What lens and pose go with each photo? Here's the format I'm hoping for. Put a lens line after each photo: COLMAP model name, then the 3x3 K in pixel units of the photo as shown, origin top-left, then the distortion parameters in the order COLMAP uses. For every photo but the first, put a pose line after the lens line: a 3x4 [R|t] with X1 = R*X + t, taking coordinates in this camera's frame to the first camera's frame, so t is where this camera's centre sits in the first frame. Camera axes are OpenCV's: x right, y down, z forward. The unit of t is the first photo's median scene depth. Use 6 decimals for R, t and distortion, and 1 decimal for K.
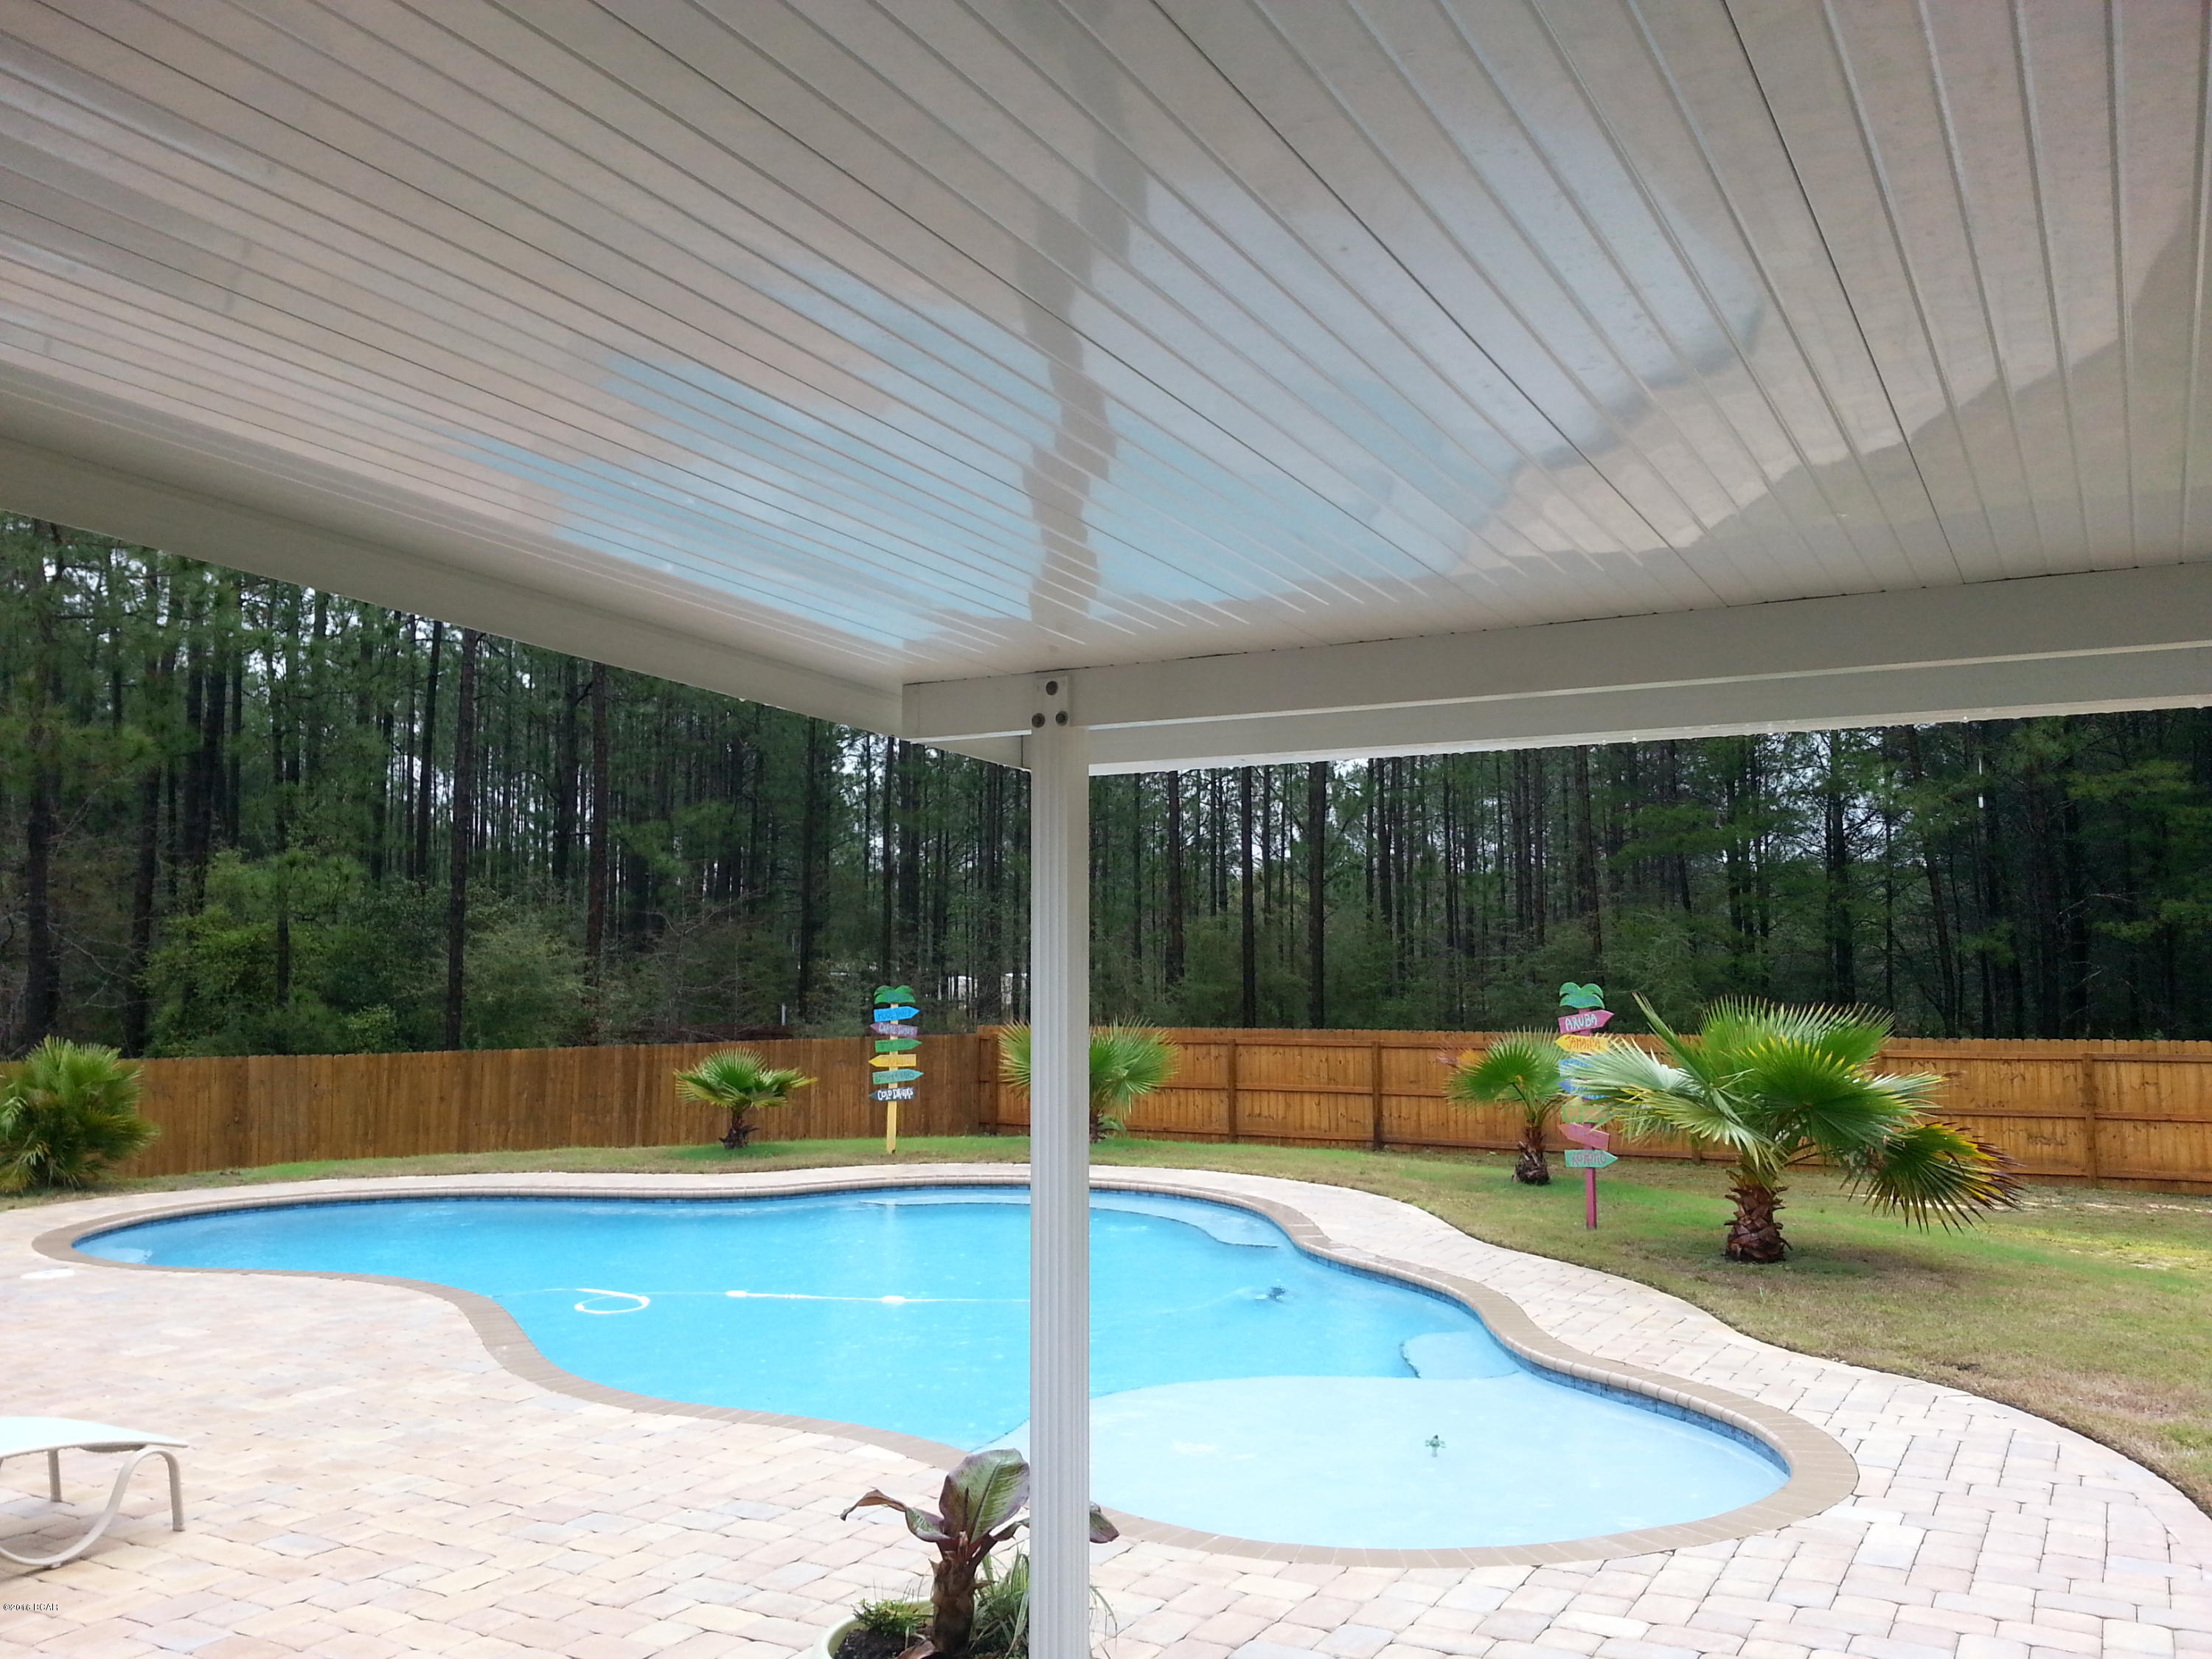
lens RADIAL K [[1790.7, 0, 1114.4], [0, 1790.7, 826.6], [0, 0, 1]] dist [0.102413, -0.186351]
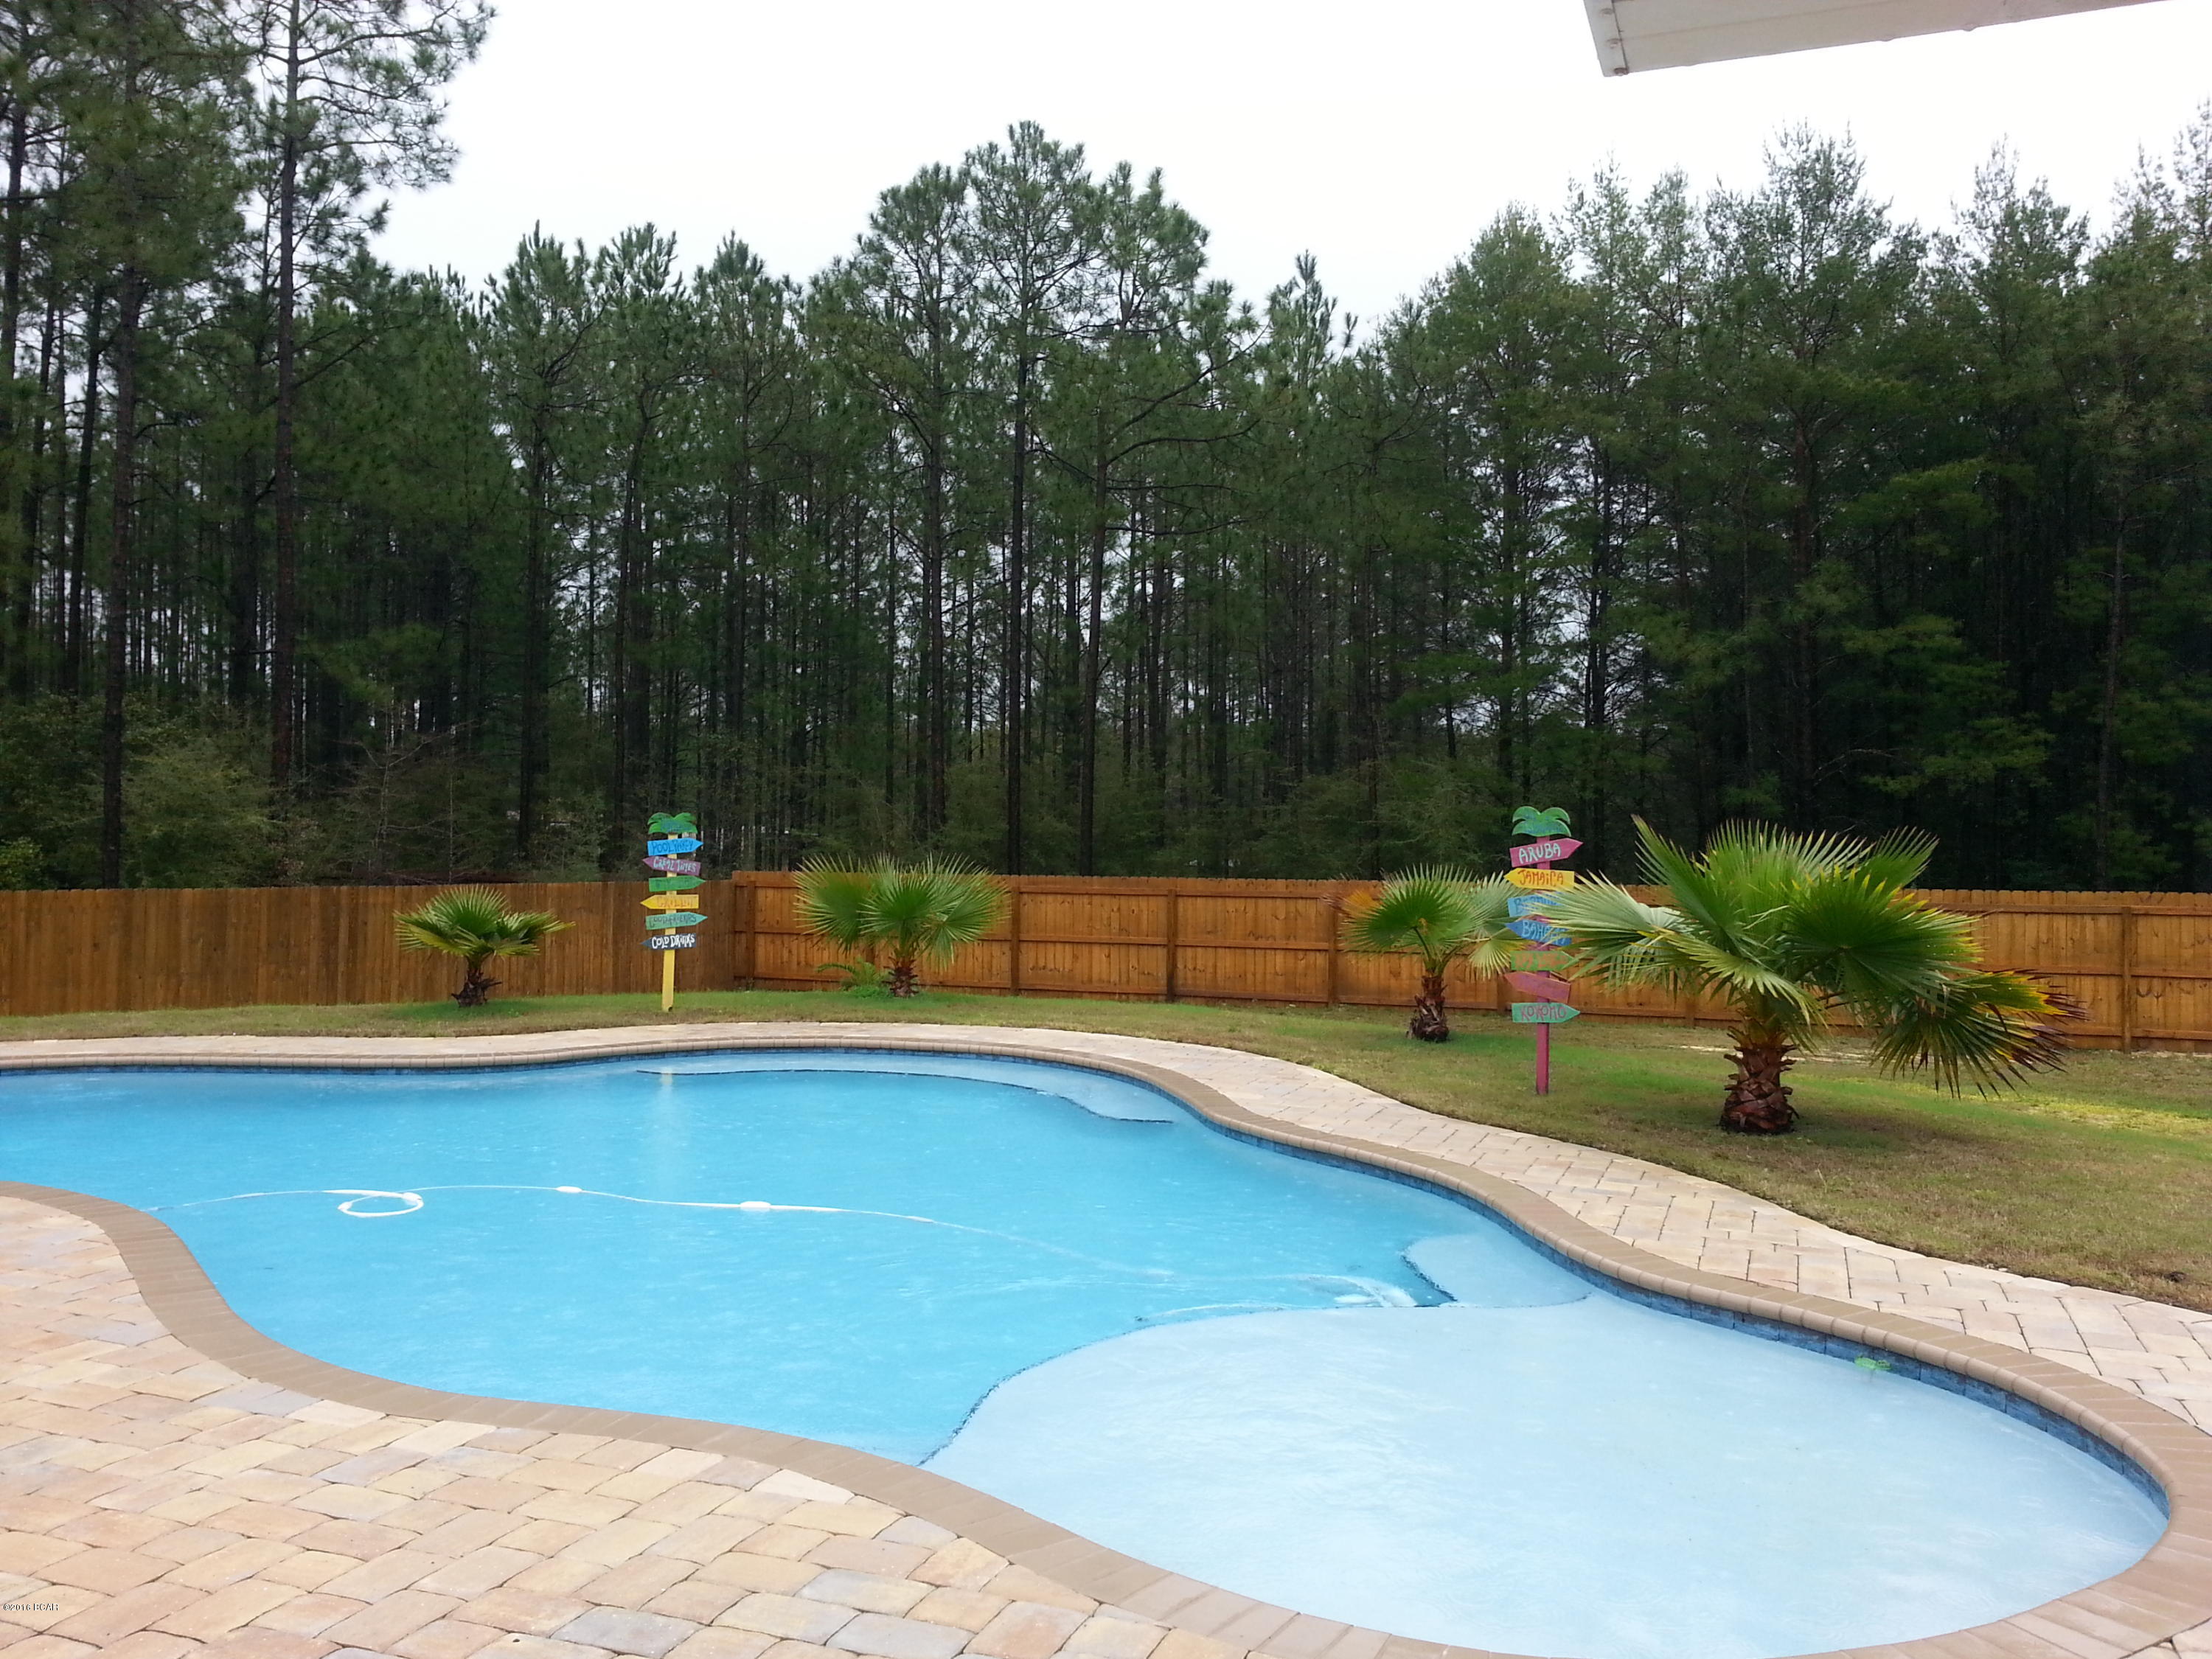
lens RADIAL K [[1790.7, 0, 1114.4], [0, 1790.7, 826.6], [0, 0, 1]] dist [0.102413, -0.186351]
pose [[0.988334, 0.011405, 0.151877, -0.034866], [-0.023442, 0.996701, 0.077702, 0.019083], [-0.150490, -0.080356, 0.985340, 0.109240]]
